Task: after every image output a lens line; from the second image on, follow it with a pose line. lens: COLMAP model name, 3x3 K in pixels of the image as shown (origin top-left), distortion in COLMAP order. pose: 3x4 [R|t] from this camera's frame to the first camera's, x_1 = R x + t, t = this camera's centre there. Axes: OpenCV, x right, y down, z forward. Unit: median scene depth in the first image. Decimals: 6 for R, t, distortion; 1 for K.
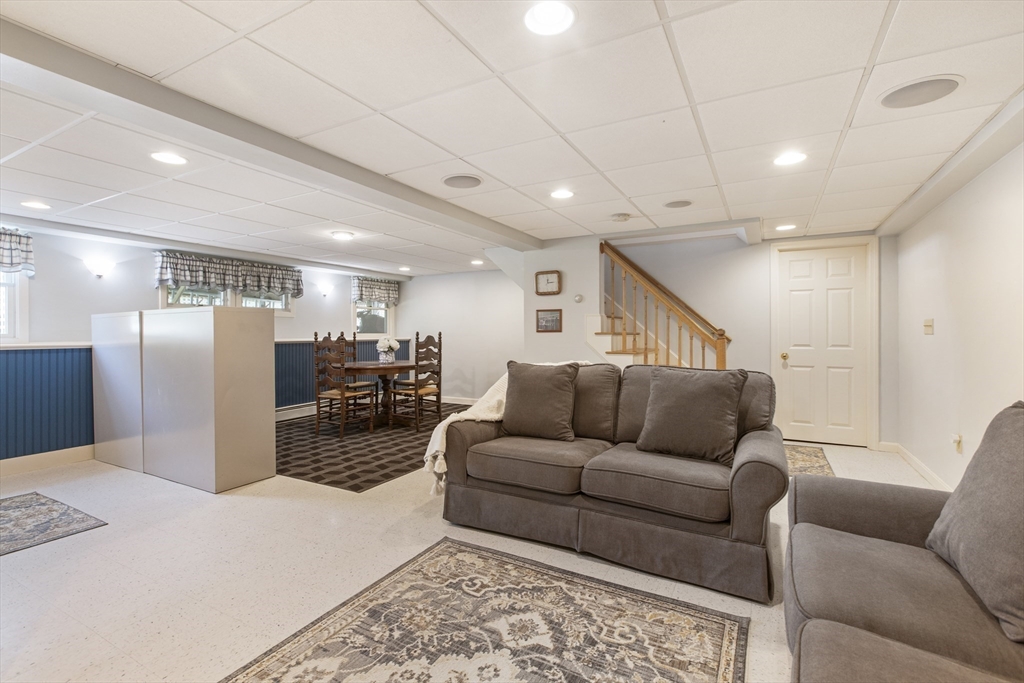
lens RADIAL K [[465.1, 0, 509.0], [0, 465.1, 341.1], [0, 0, 1]] dist [-0.000184, -0.000004]
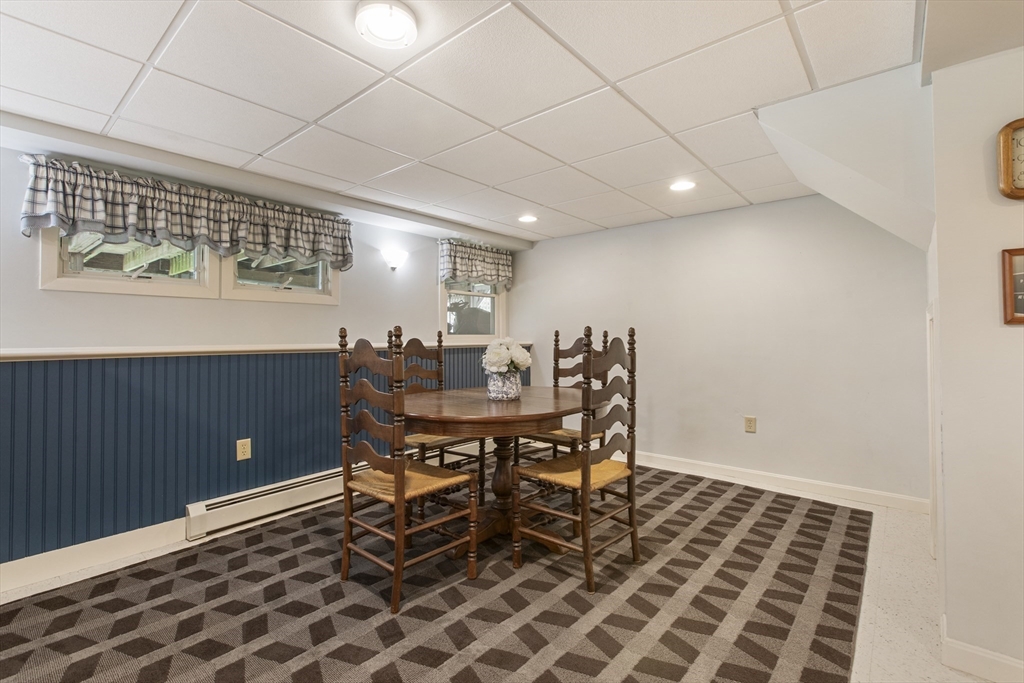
lens RADIAL K [[465.1, 0, 509.0], [0, 465.1, 341.1], [0, 0, 1]] dist [-0.000184, -0.000004]
pose [[0.979512, -0.000175, -0.201383, -0.172466], [-0.001617, 0.999961, -0.008731, -0.004070], [0.201377, 0.008878, 0.979474, 0.576626]]
